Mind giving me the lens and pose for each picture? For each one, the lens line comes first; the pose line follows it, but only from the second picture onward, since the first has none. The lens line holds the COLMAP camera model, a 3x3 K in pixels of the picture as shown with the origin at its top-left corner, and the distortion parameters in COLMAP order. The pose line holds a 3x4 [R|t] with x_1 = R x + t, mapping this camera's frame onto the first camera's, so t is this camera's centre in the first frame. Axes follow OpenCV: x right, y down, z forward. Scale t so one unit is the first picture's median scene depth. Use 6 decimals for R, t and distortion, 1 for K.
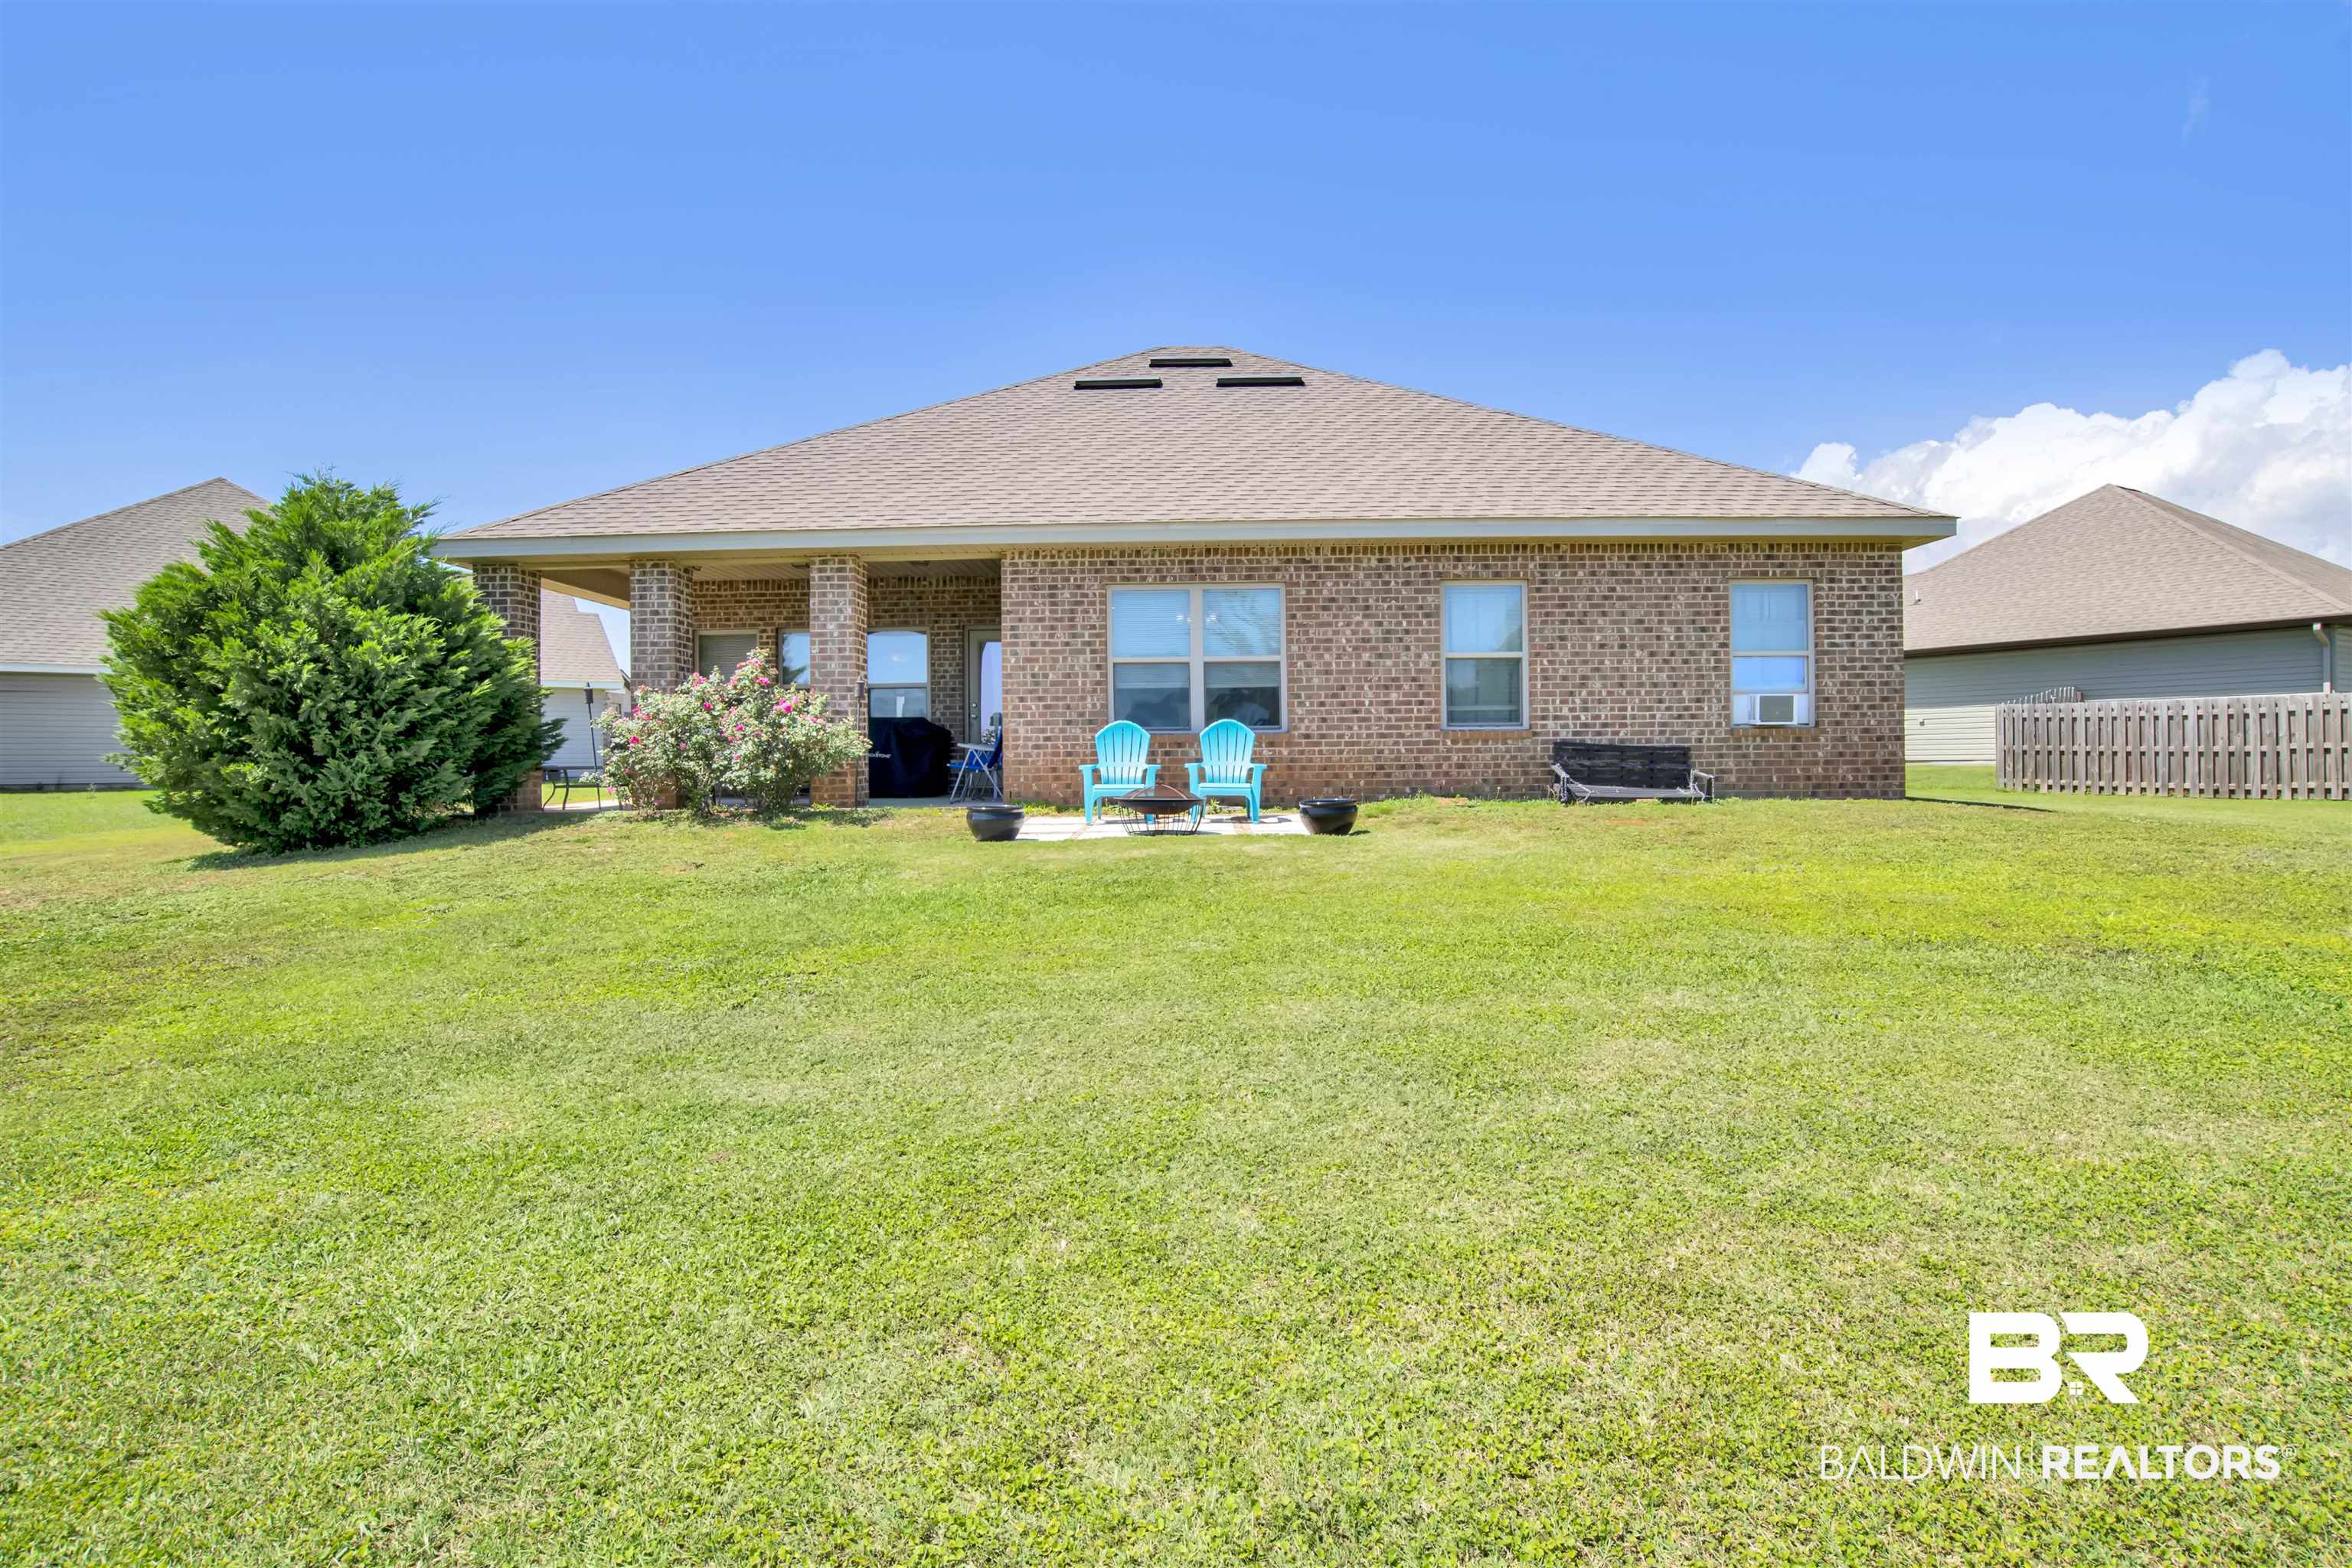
lens RADIAL K [[1257.3, 0, 1156.3], [0, 1257.3, 768.1], [0, 0, 1]] dist [-0.063053, 0.019759]
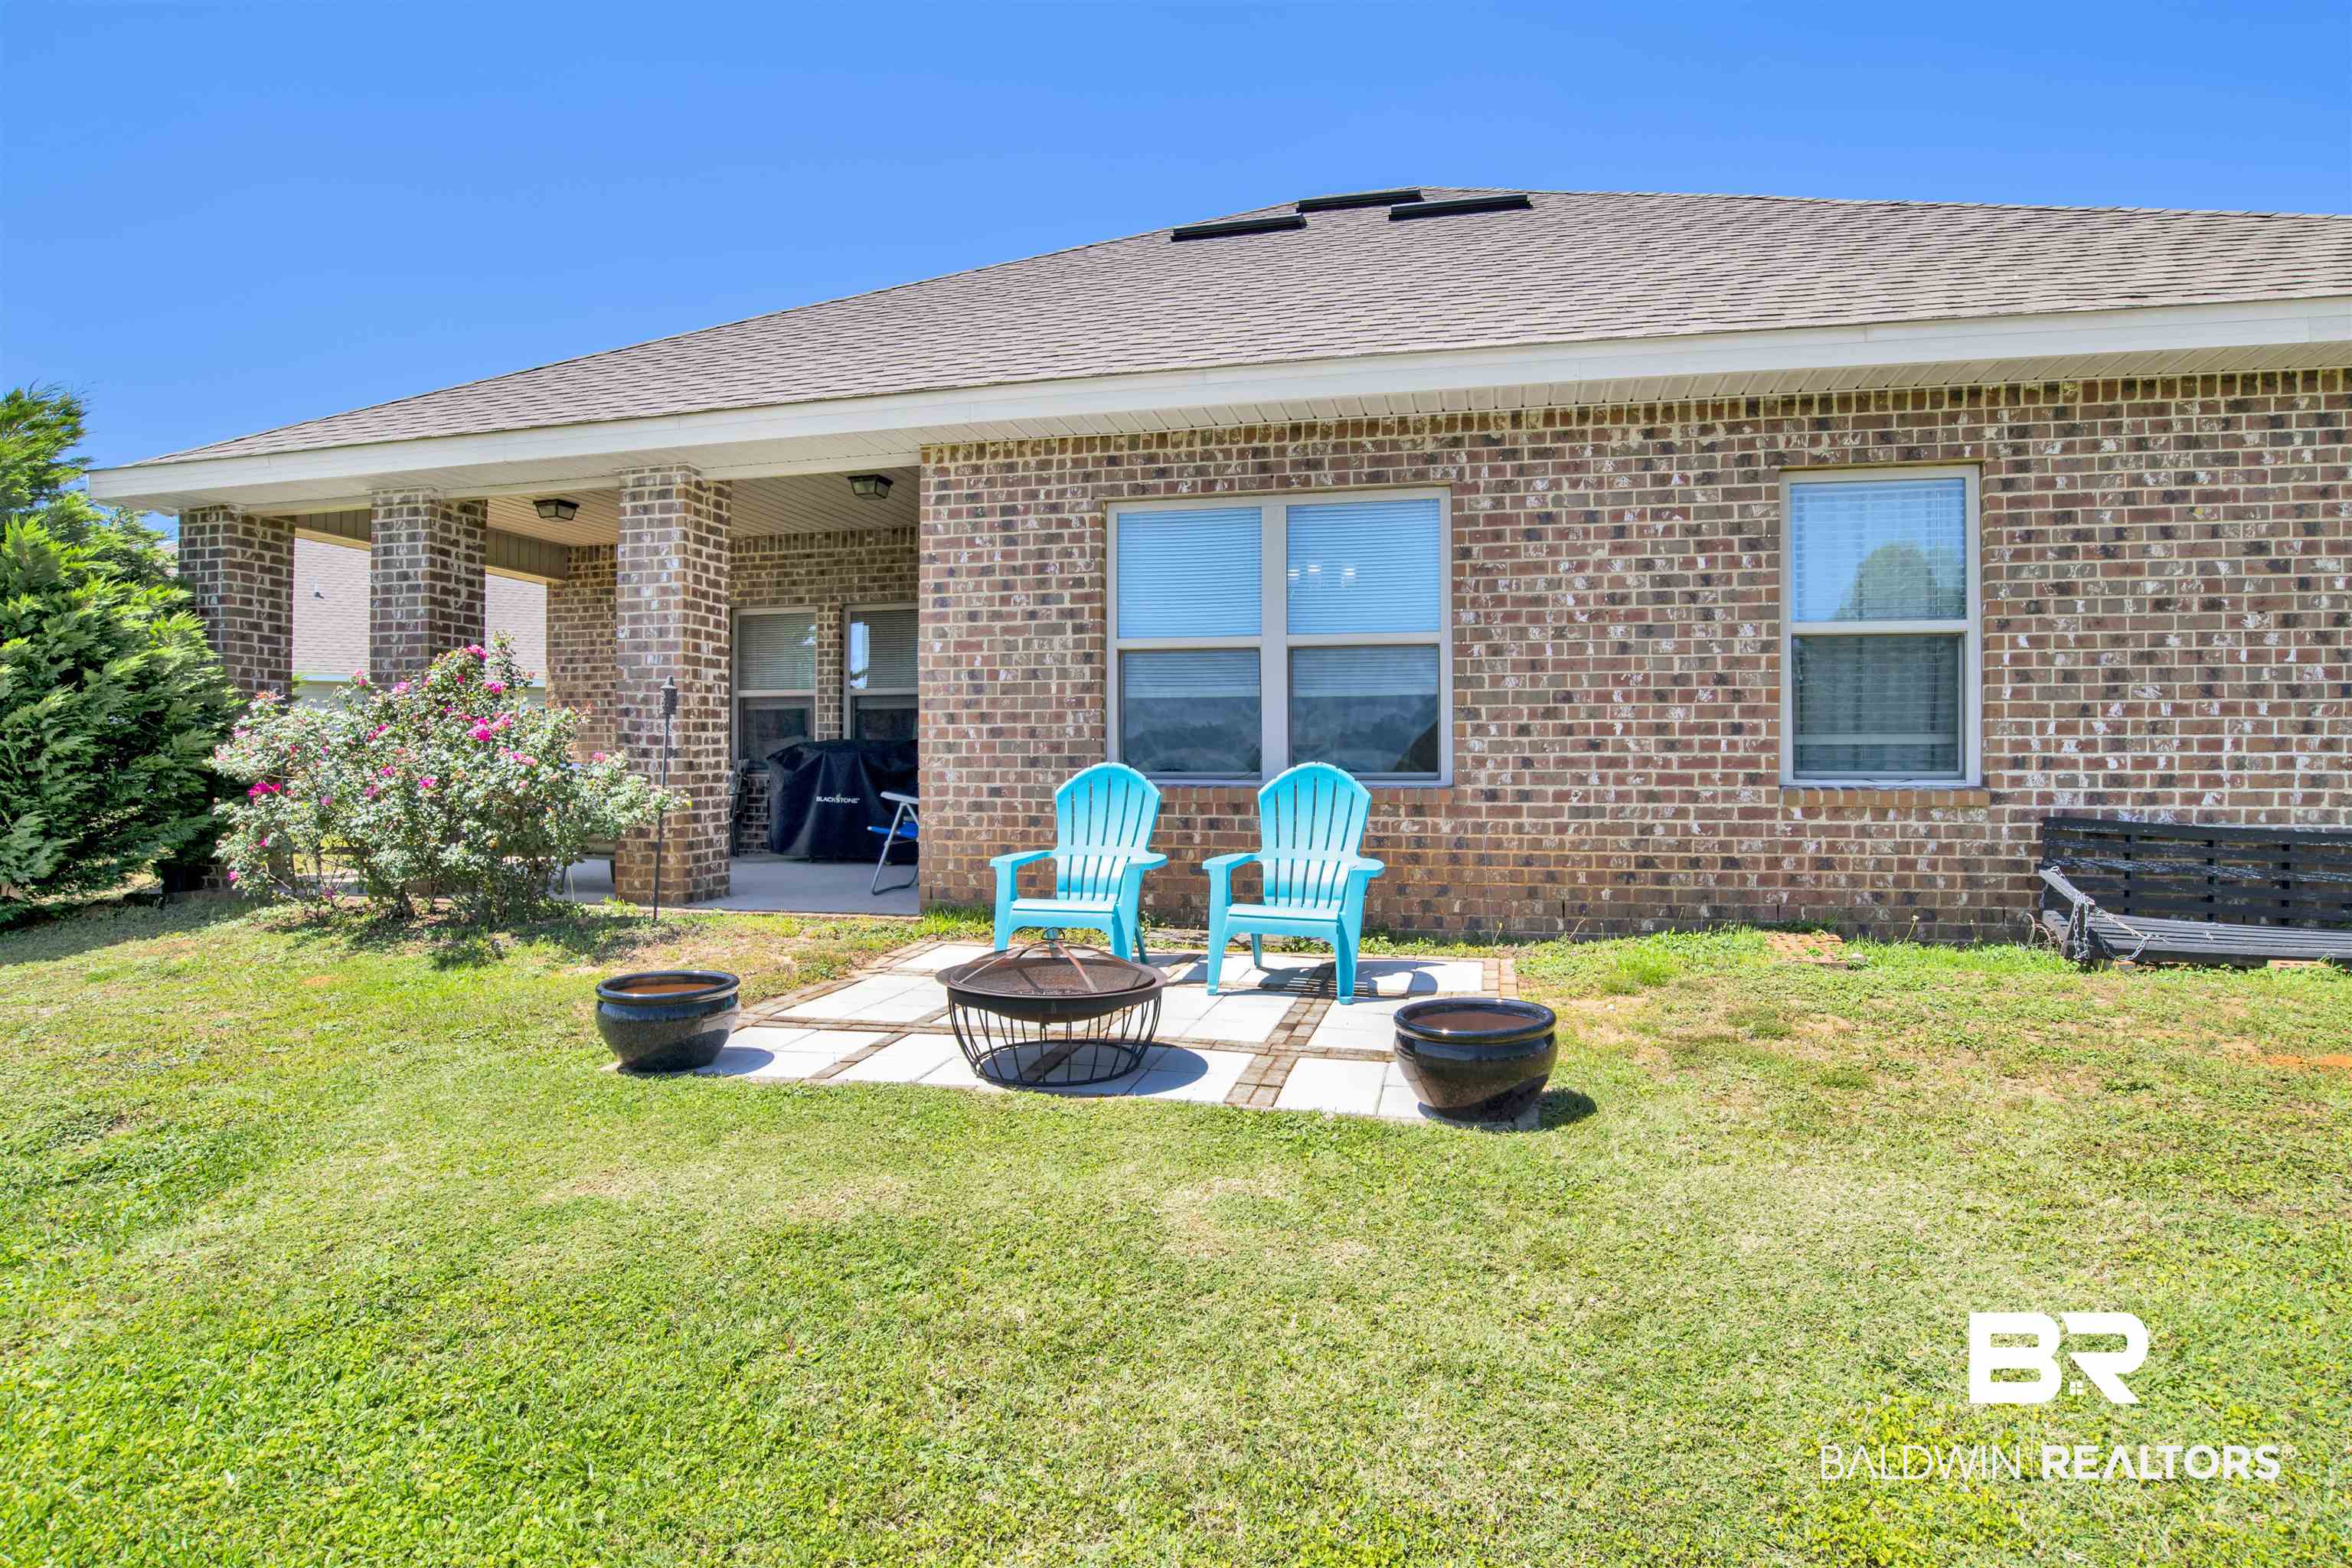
lens RADIAL K [[1257.3, 0, 1164.4], [0, 1257.3, 772.1], [0, 0, 1]] dist [-0.063053, 0.019759]
pose [[0.978957, 0.011374, -0.203750, 0.095401], [-0.011368, 0.999935, 0.001199, -0.033891], [0.203750, 0.001142, 0.979022, 0.496935]]
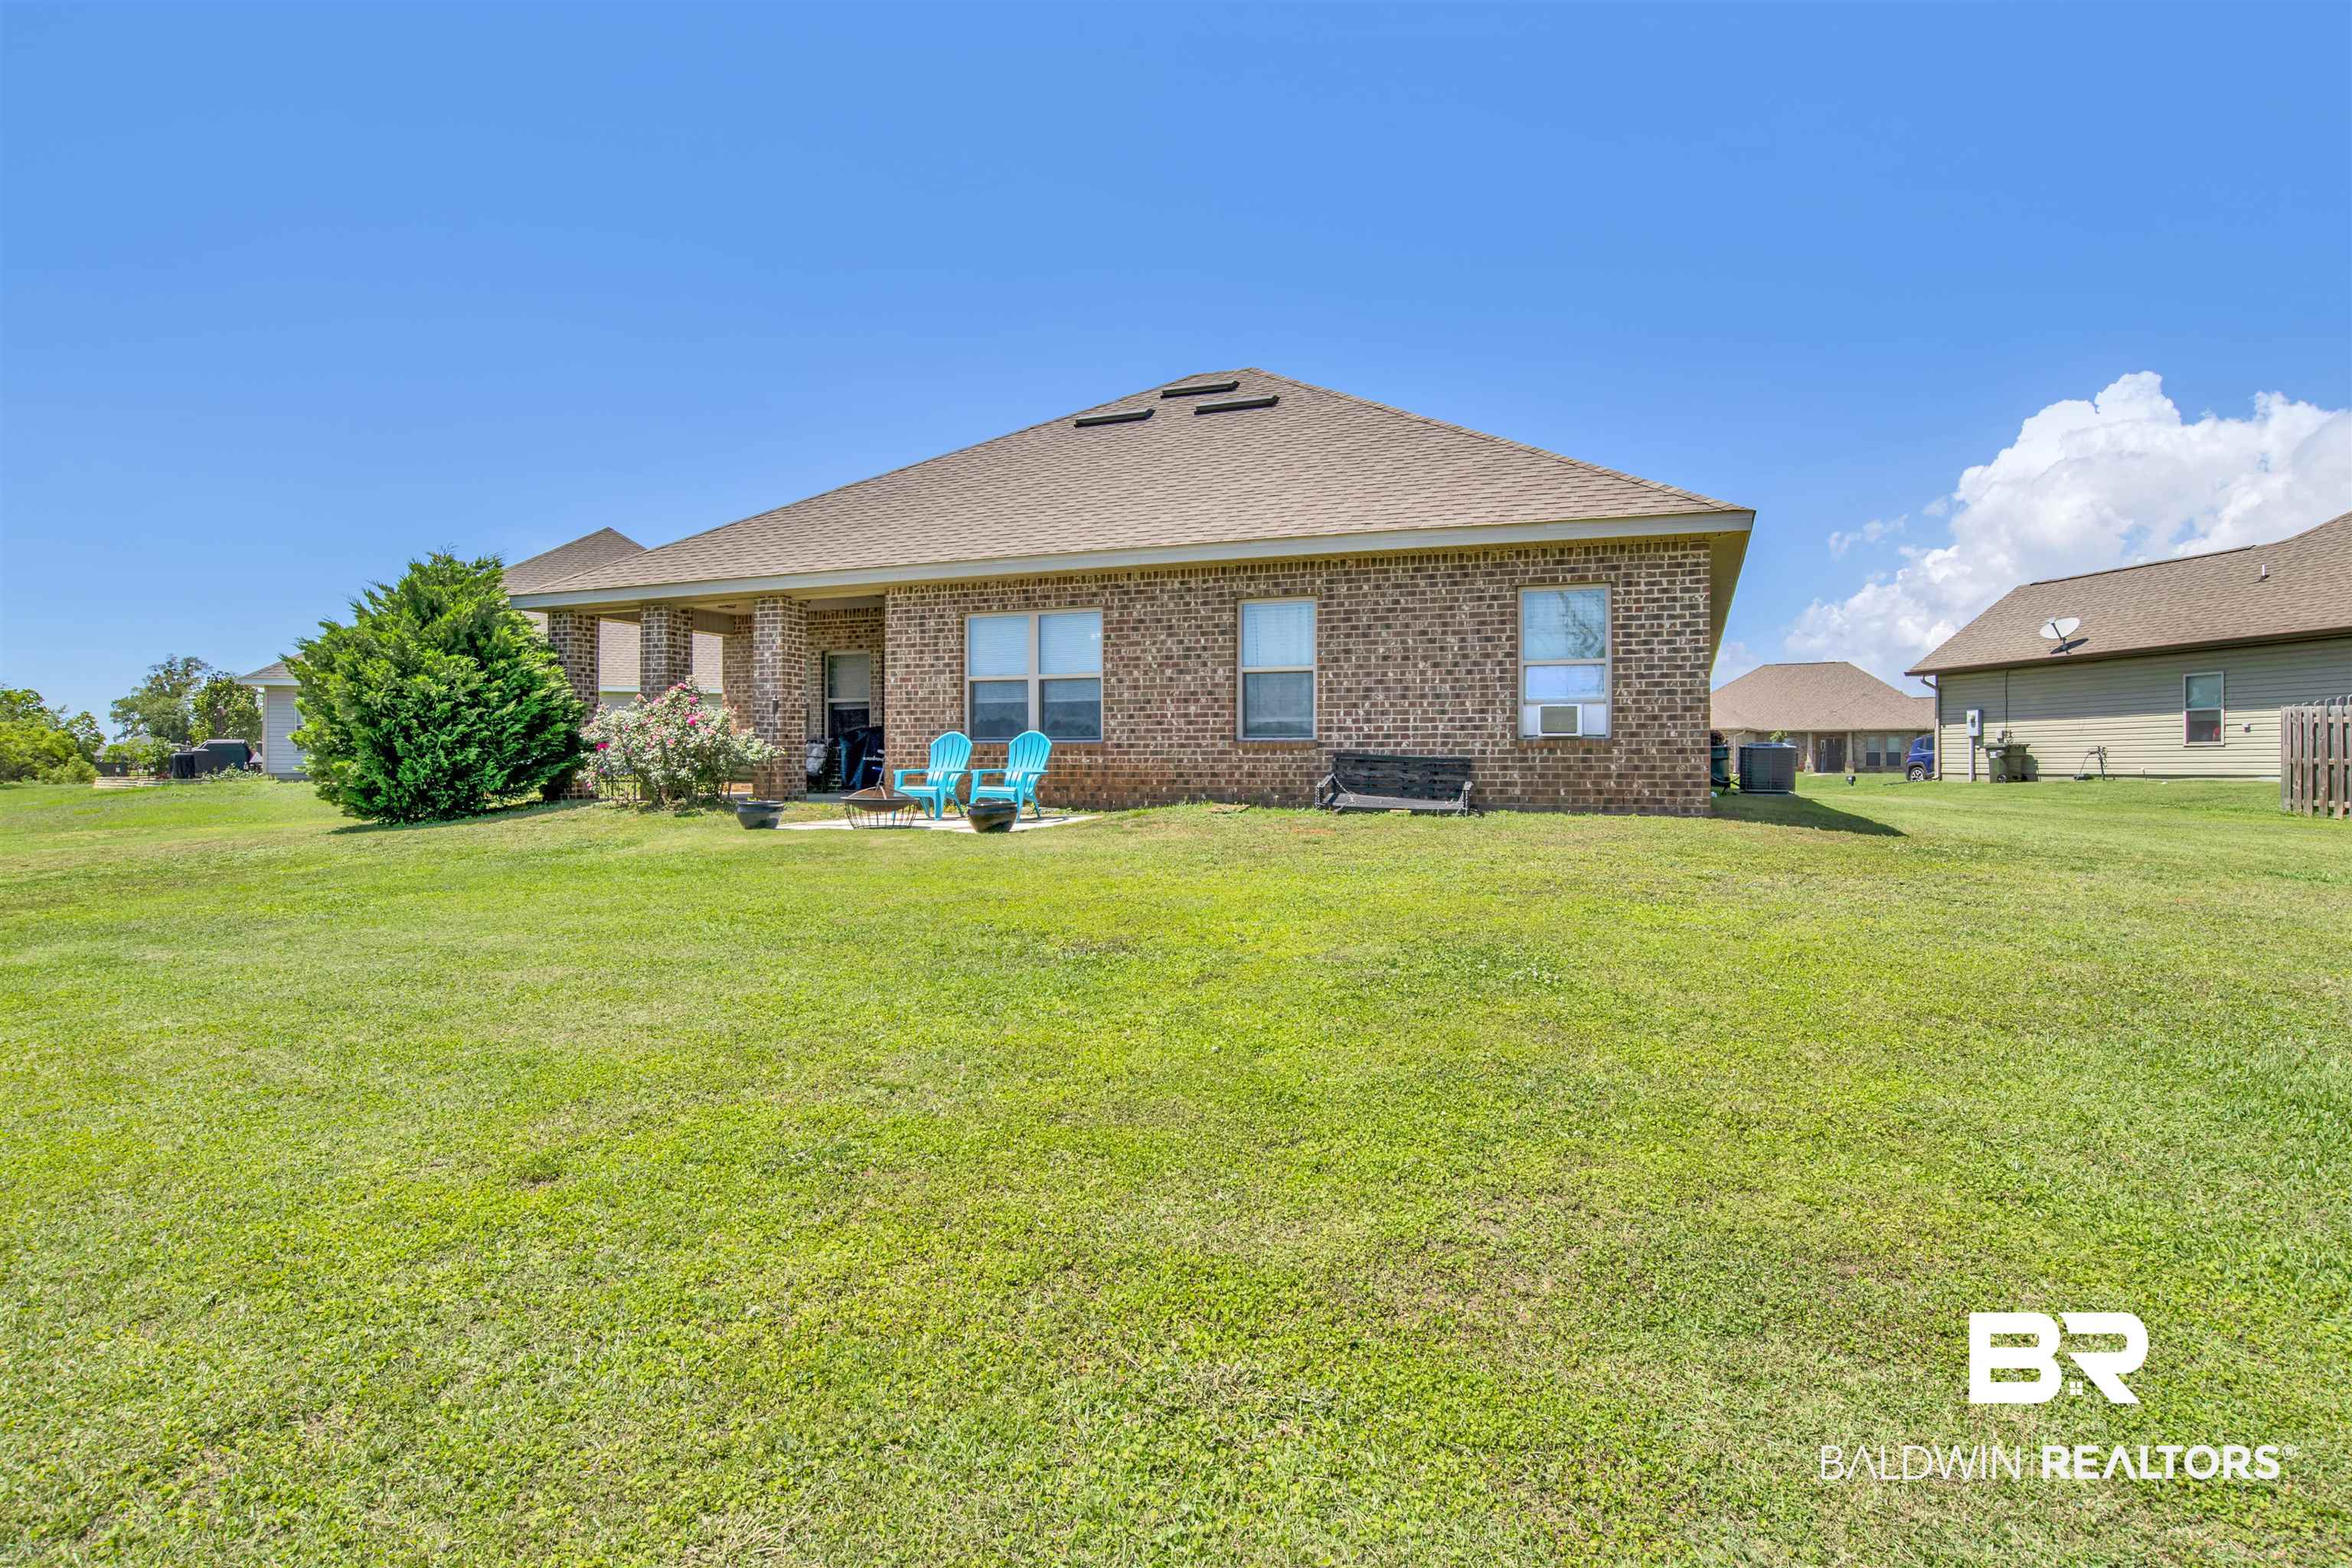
lens RADIAL K [[1257.3, 0, 1126.5], [0, 1257.3, 766.9], [0, 0, 1]] dist [-0.063053, 0.019759]
pose [[0.935531, 0.011137, -0.353068, 0.519419], [-0.011899, 0.999929, 0.000012, -0.007061], [0.353043, 0.004190, 0.935598, -0.025988]]
